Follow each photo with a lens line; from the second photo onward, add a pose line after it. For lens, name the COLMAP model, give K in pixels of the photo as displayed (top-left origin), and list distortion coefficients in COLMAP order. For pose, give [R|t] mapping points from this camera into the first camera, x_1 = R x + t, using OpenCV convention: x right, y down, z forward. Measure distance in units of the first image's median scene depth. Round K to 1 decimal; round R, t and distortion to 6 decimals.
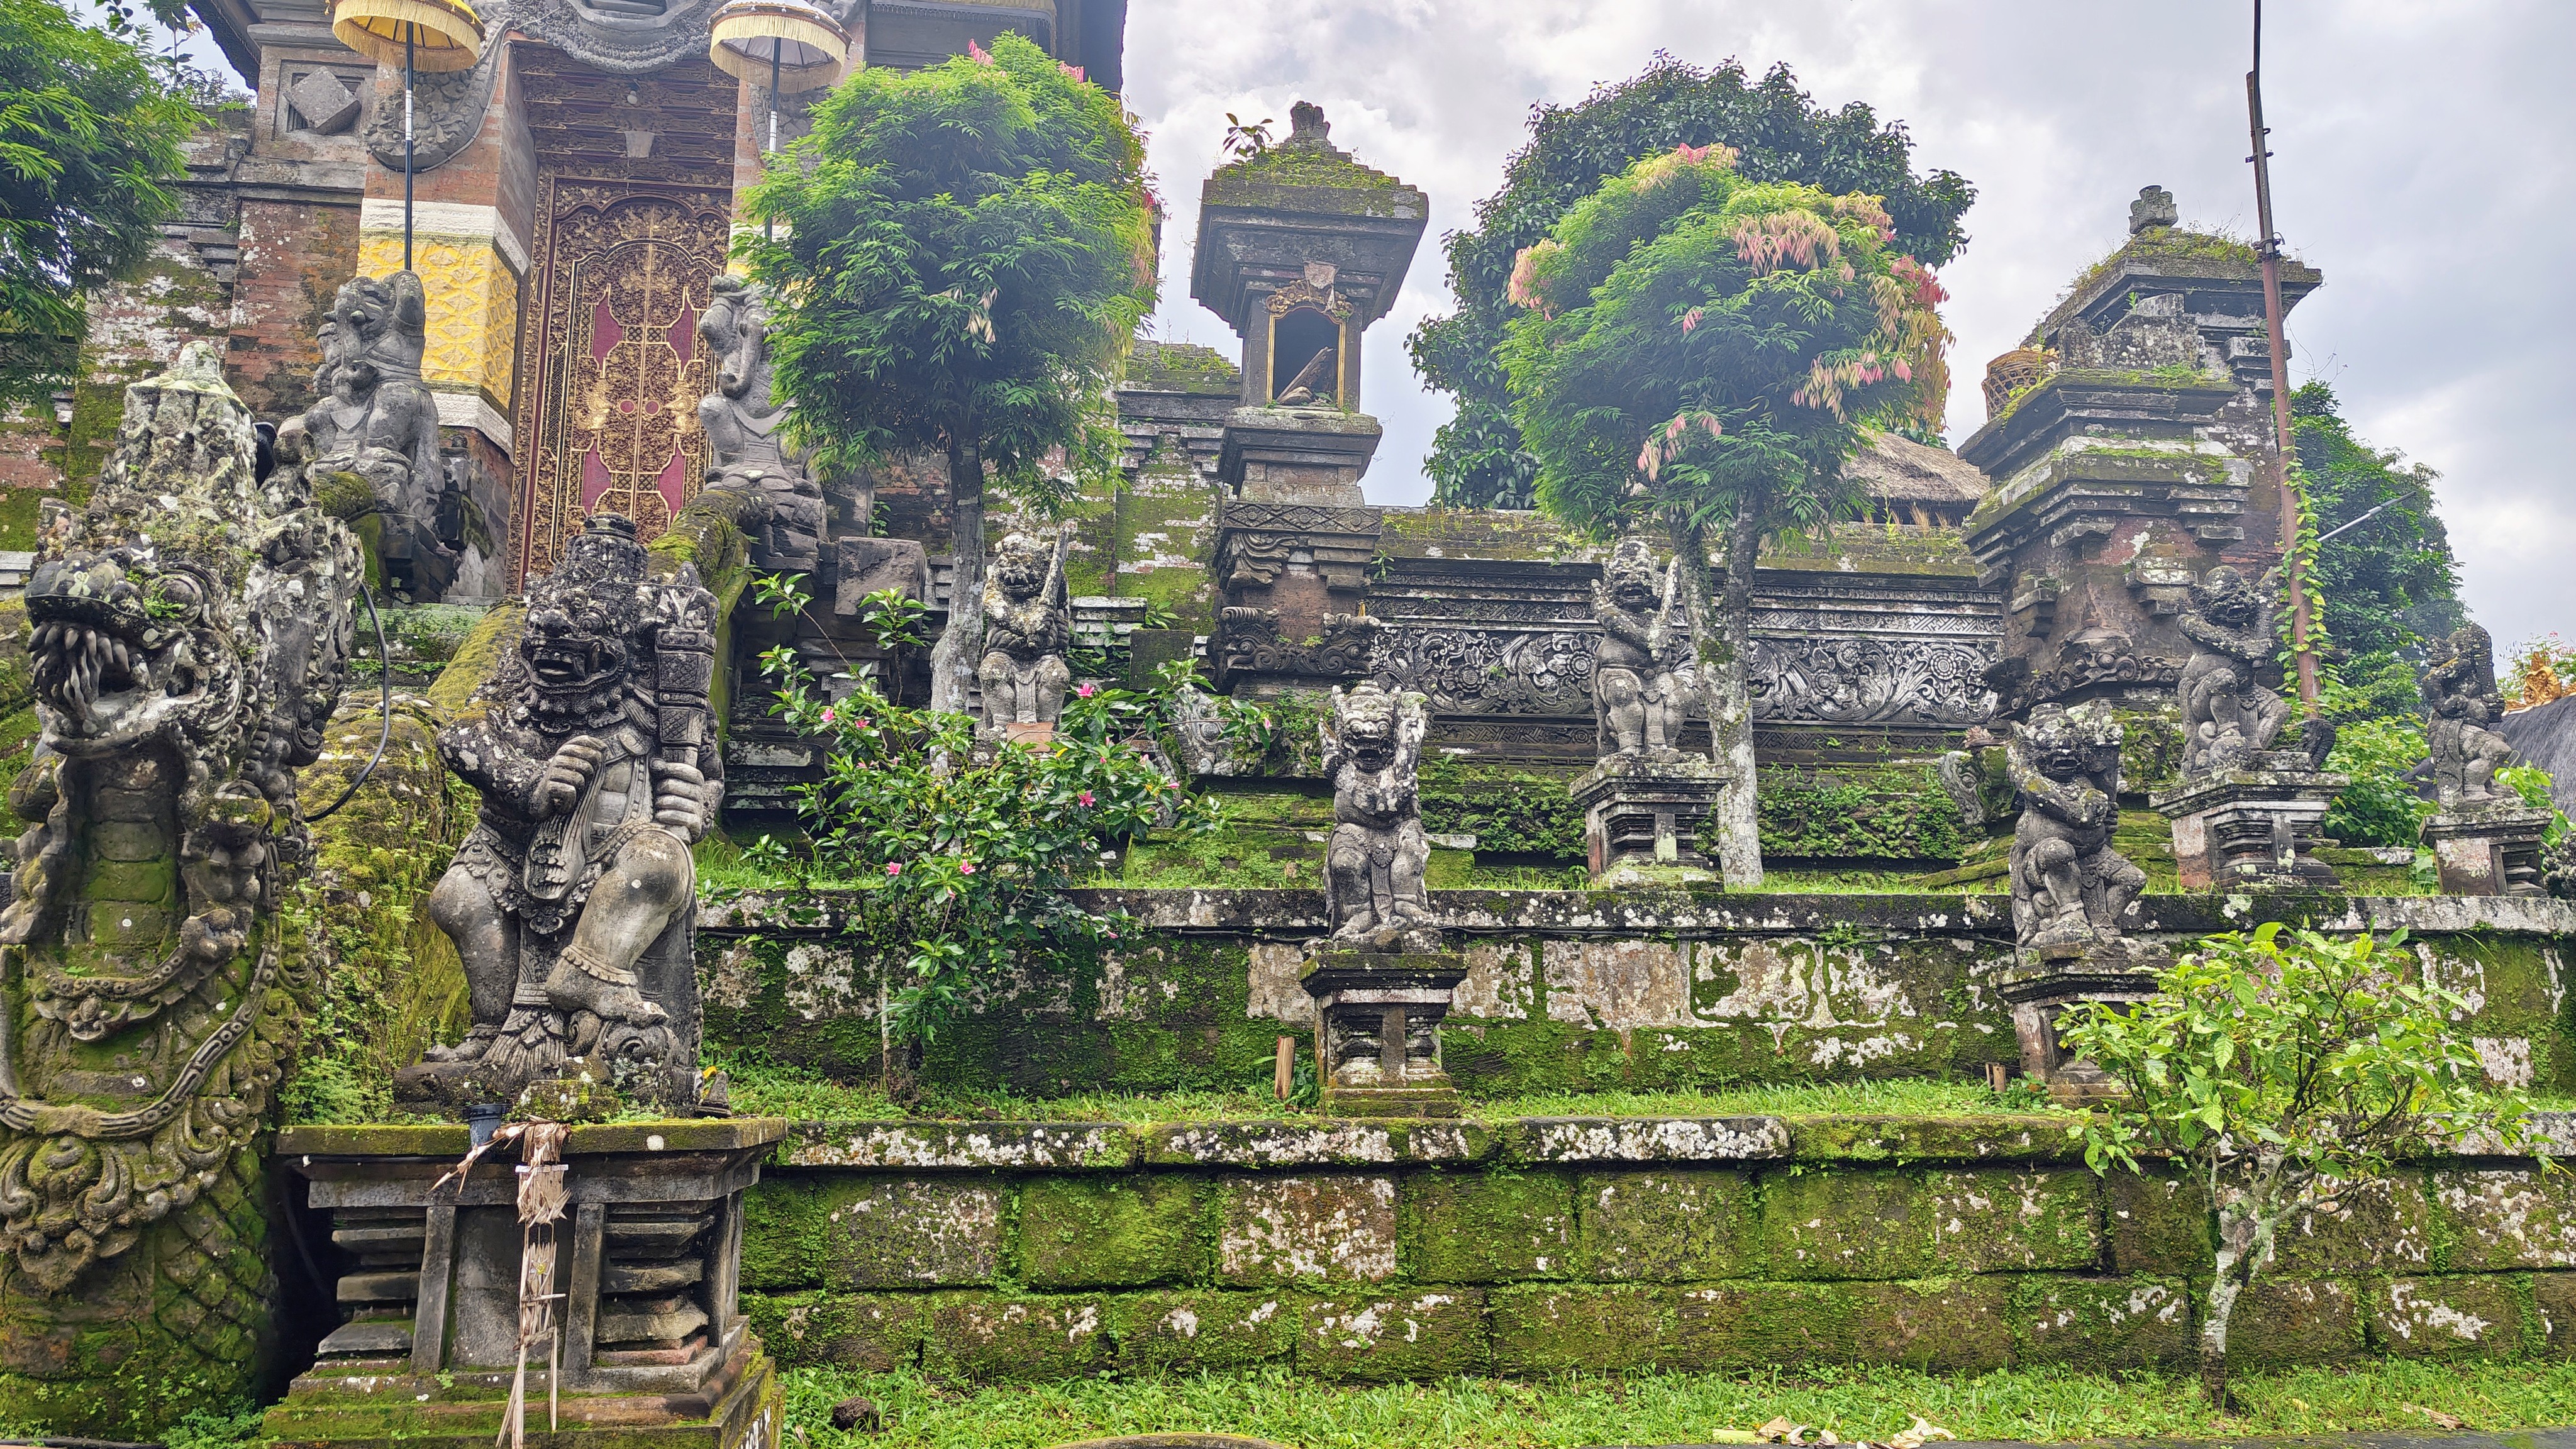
lens RADIAL K [[1750.9, 0, 1294.6], [0, 1750.9, 732.8], [0, 0, 1]] dist [0.038613, -0.021276]
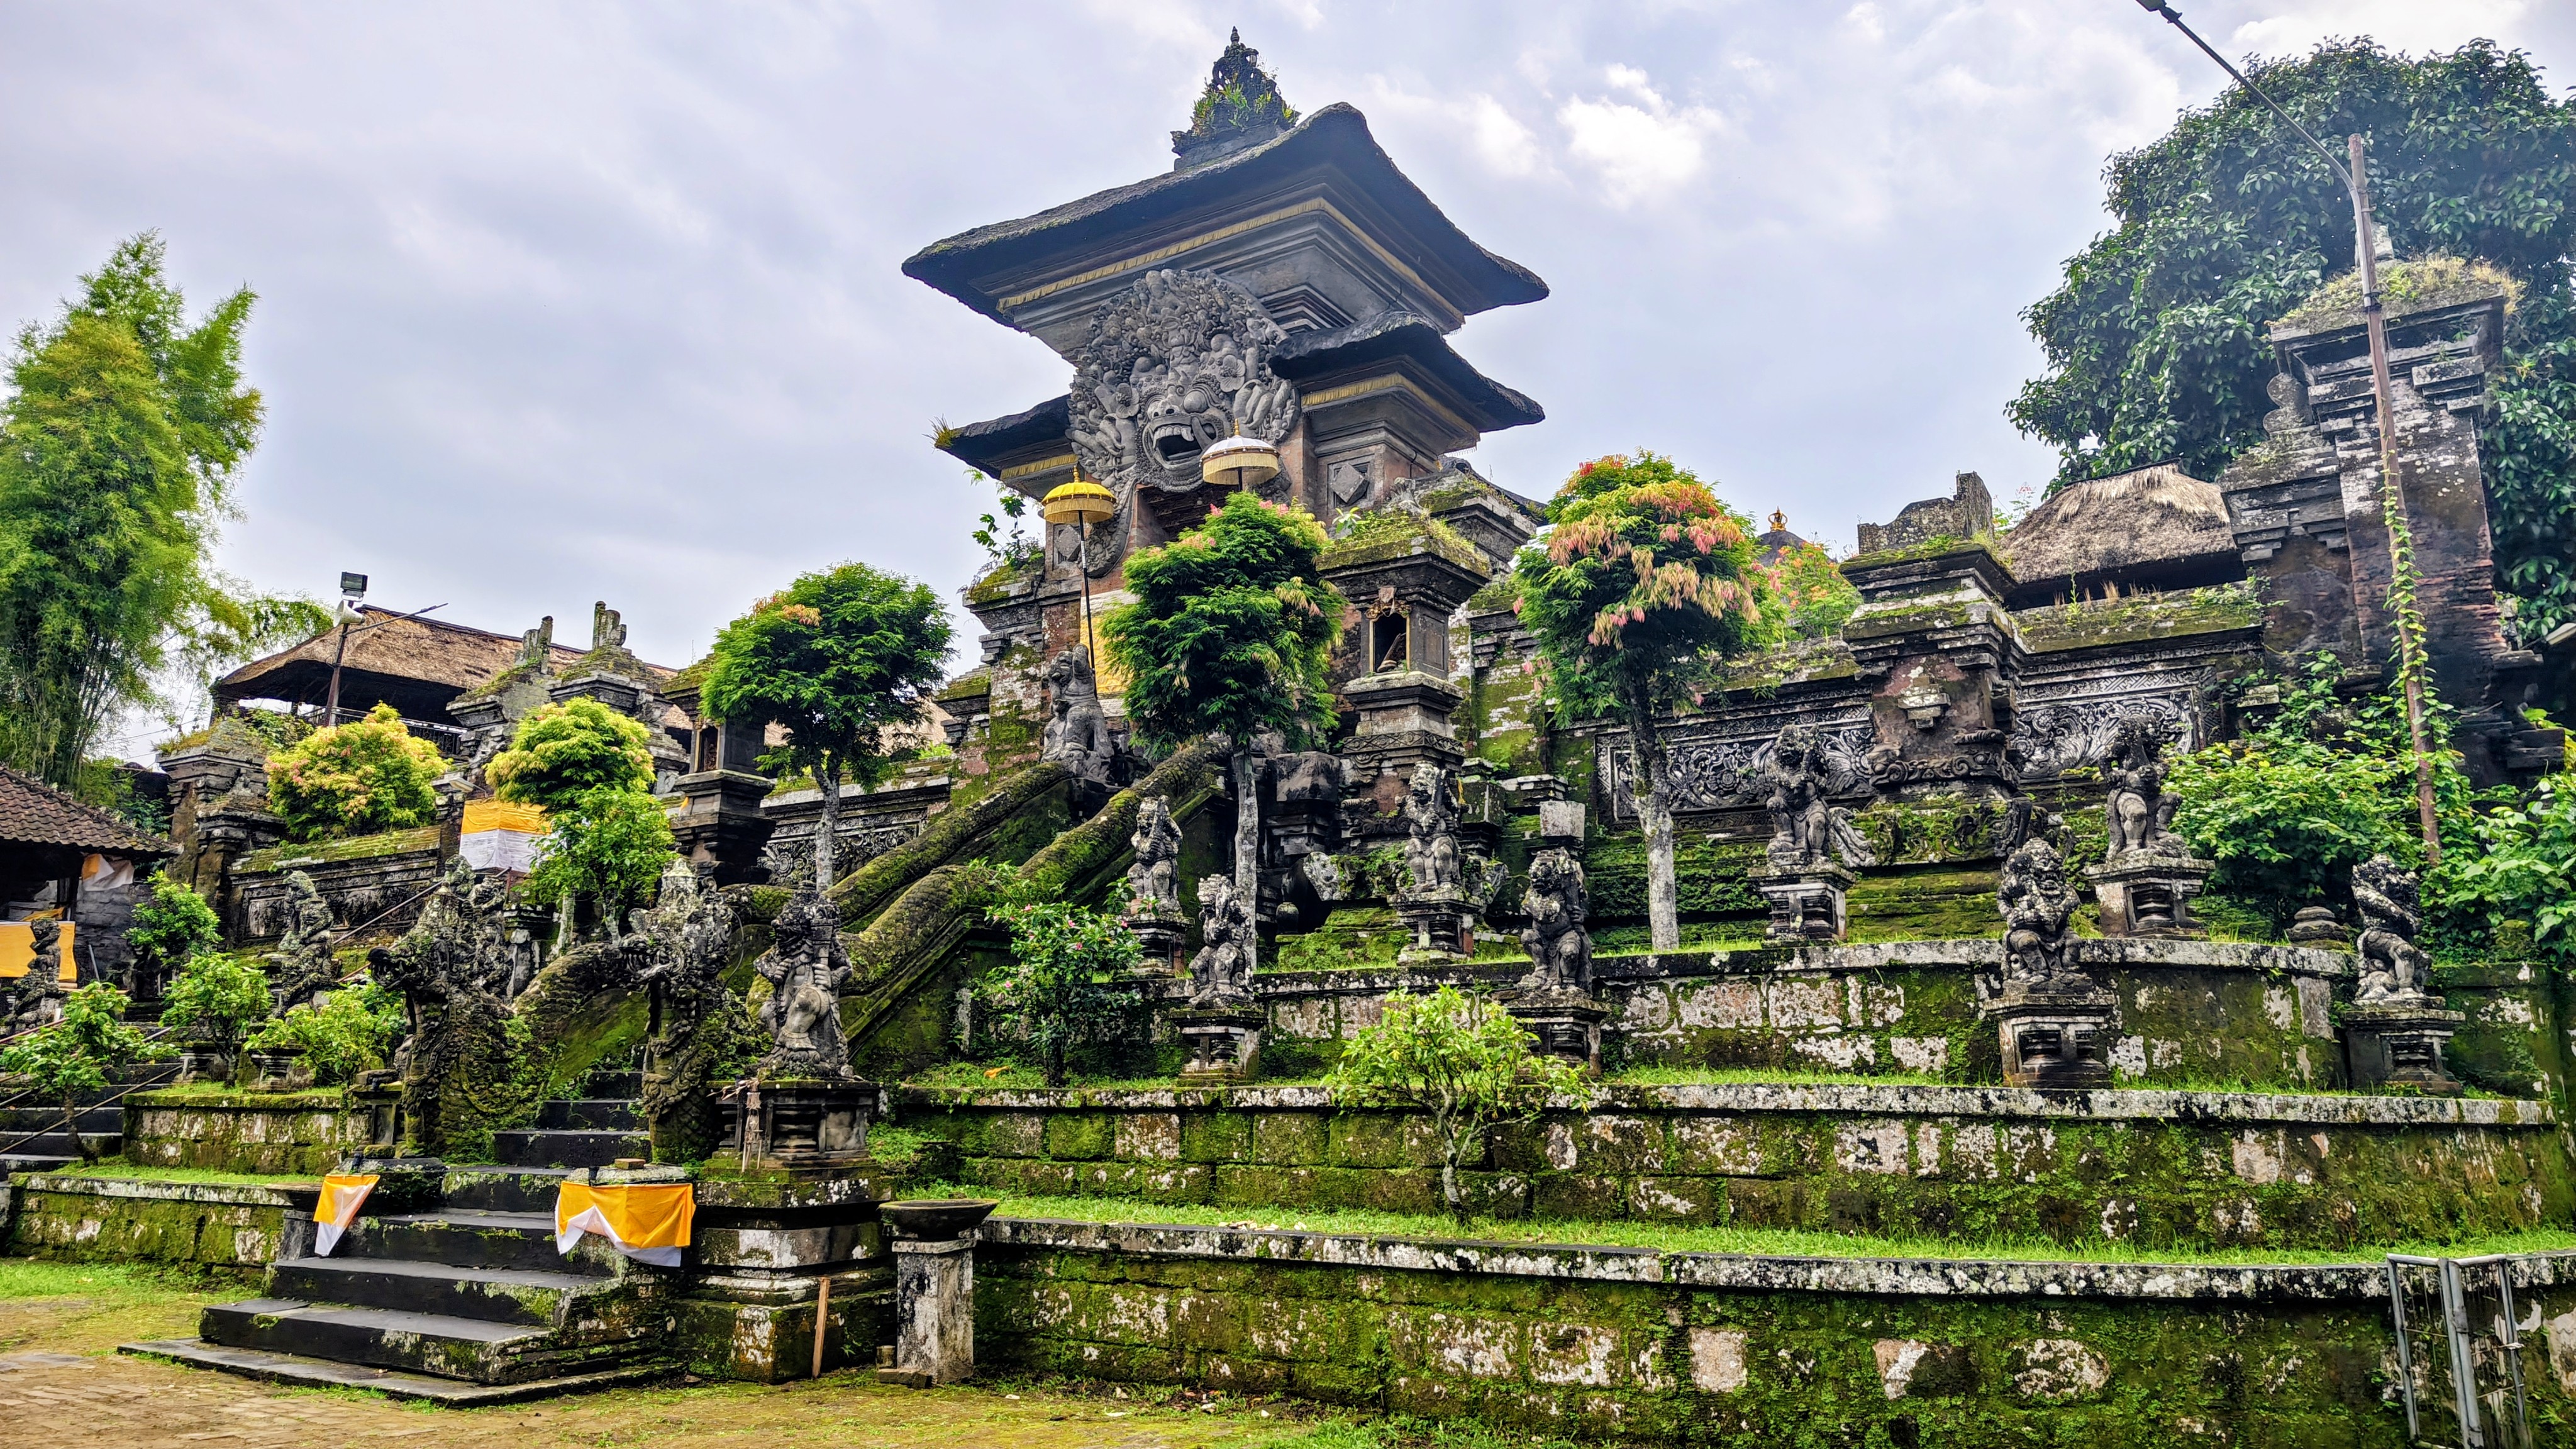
lens RADIAL K [[1750.9, 0, 1279.3], [0, 1750.9, 720.8], [0, 0, 1]] dist [0.038613, -0.021276]
pose [[0.767862, -0.132001, -0.626869, 1.316372], [0.121663, 0.990780, -0.059604, -0.071851], [0.628957, -0.030499, 0.776842, -0.500942]]
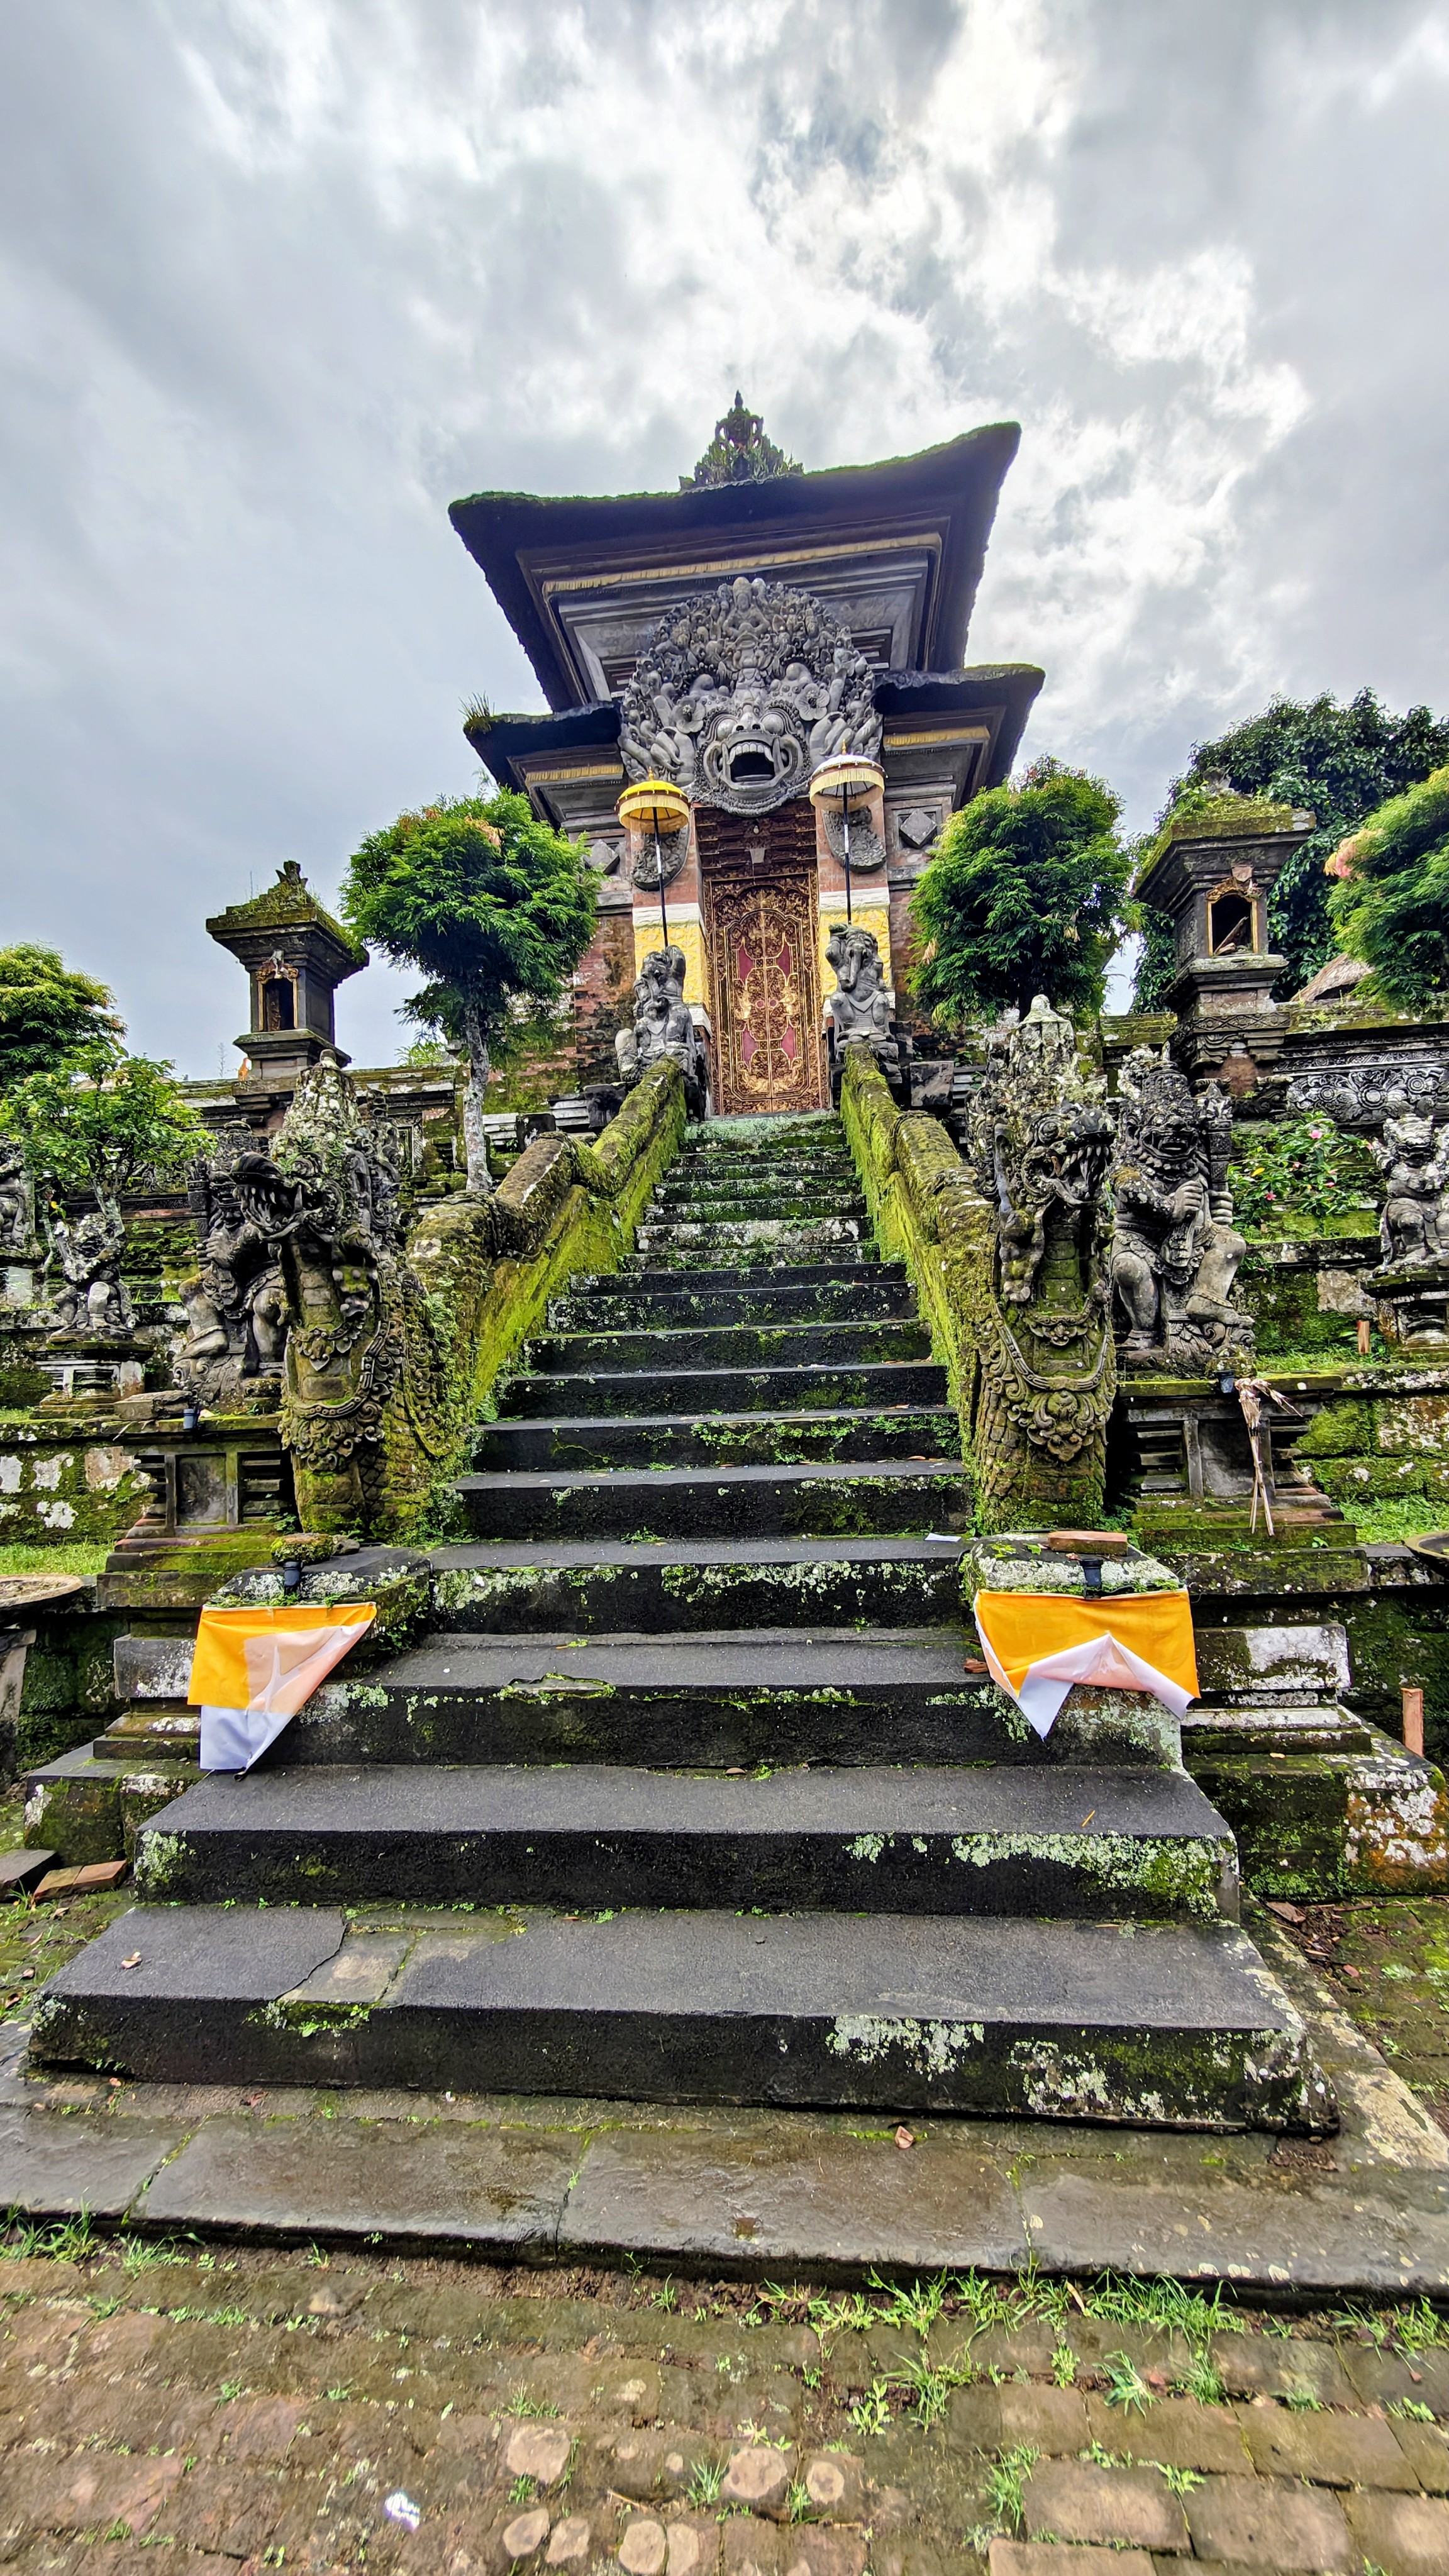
lens RADIAL K [[977.6, 0, 729.8], [0, 977.6, 1290.7], [0, 0, 1]] dist [0.002327, -0.000293]
pose [[0.974489, -0.055207, -0.217540, -0.382605], [0.083634, 0.988787, 0.123714, -0.030889], [0.208270, -0.138752, 0.968179, -0.087158]]
